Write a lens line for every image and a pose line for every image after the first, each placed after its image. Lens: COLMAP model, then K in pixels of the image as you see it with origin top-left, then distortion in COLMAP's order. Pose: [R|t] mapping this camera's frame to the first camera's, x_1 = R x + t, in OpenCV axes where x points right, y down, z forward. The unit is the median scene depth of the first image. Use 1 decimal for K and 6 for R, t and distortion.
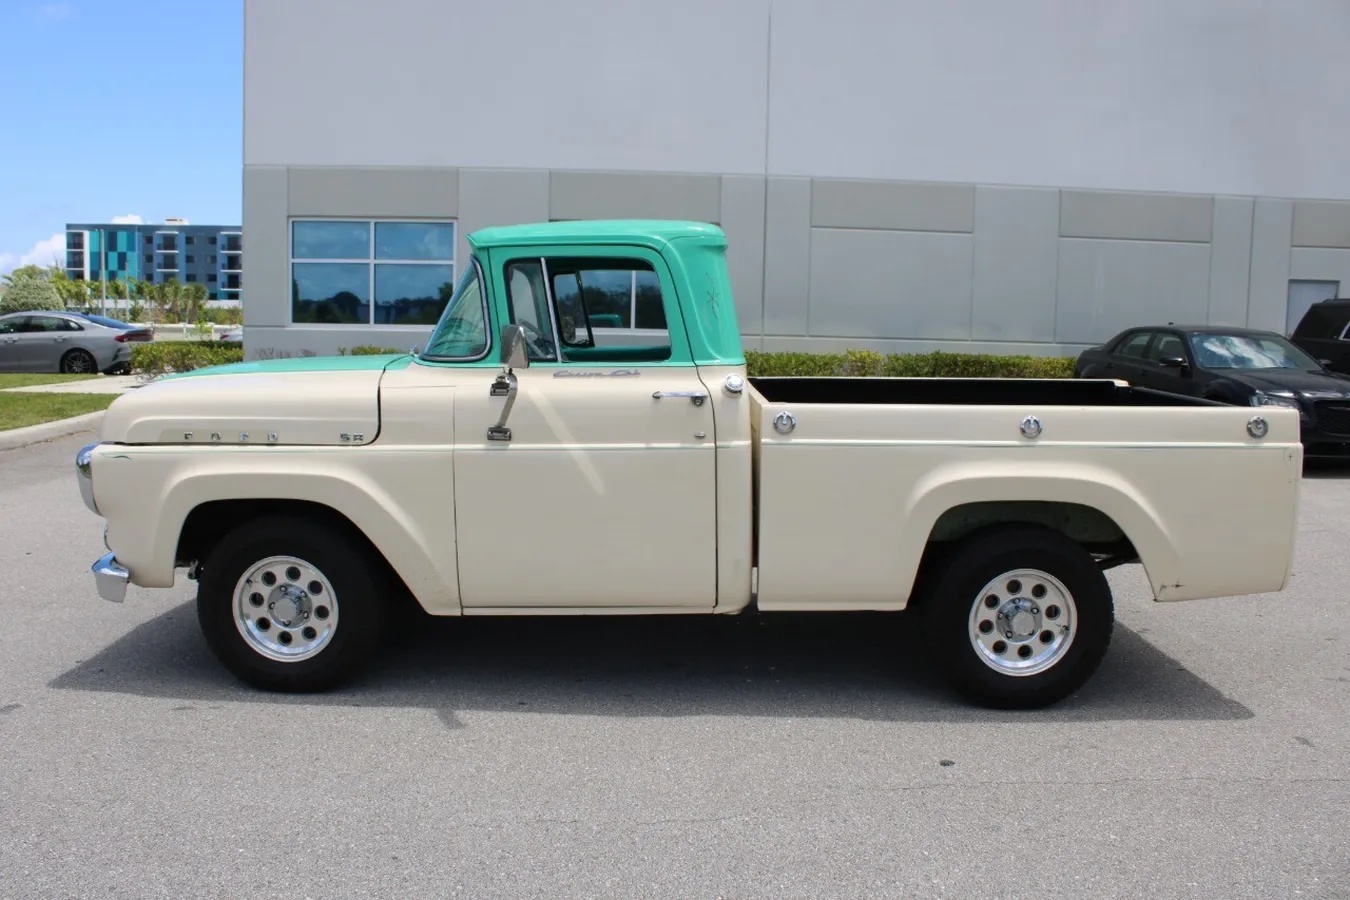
lens RADIAL K [[1096.2, 0, 660.9], [0, 1096.2, 443.2], [0, 0, 1]] dist [-0.133282, 0.093089]
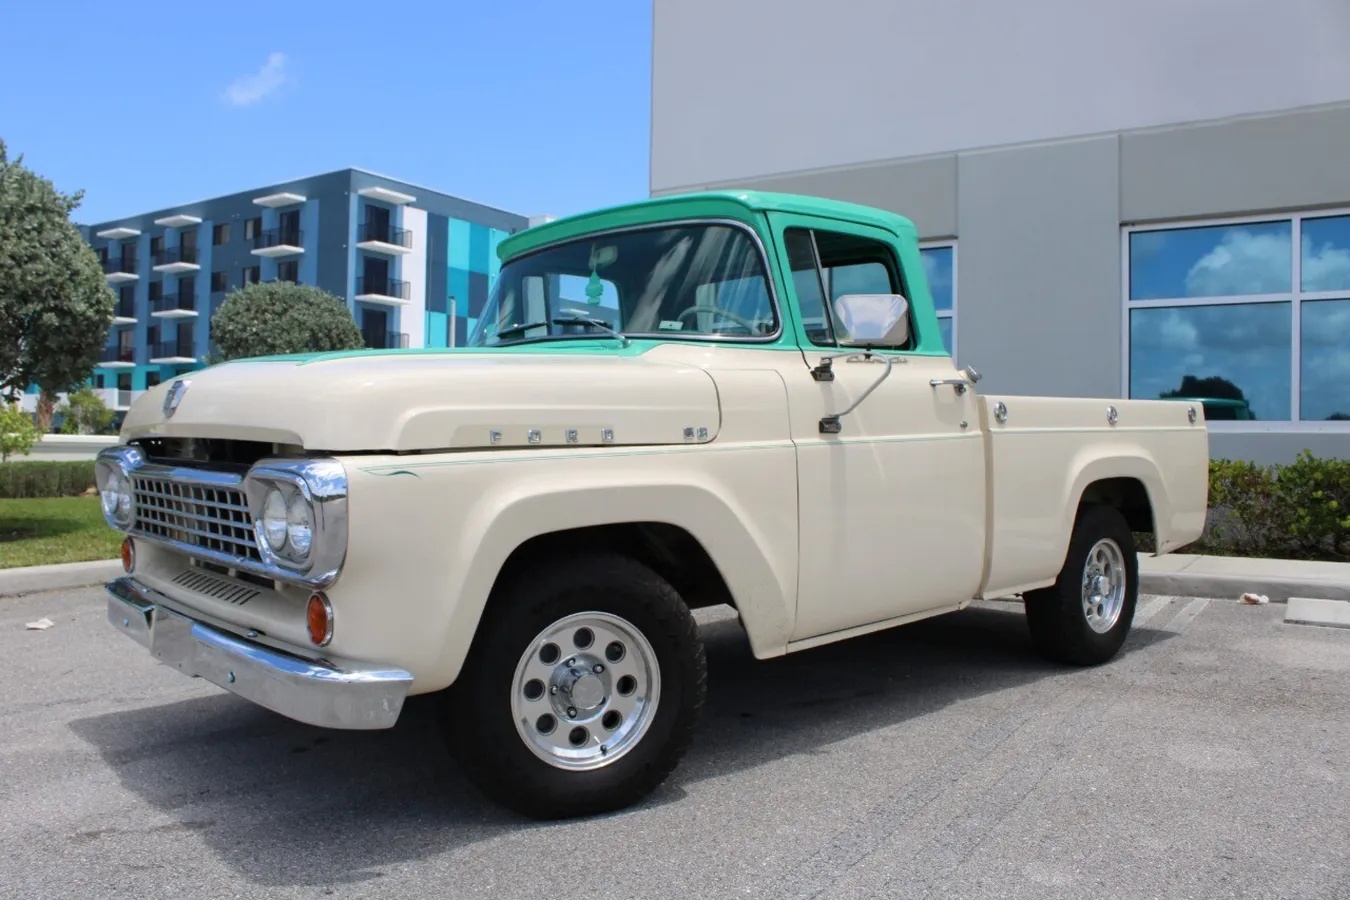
lens RADIAL K [[1096.2, 0, 666.0], [0, 1096.2, 433.9], [0, 0, 1]] dist [-0.133282, 0.093089]
pose [[0.742963, -0.015607, 0.669150, -0.786754], [0.087360, 0.993437, -0.073826, 0.048217], [-0.663606, 0.113307, 0.739451, 0.447703]]
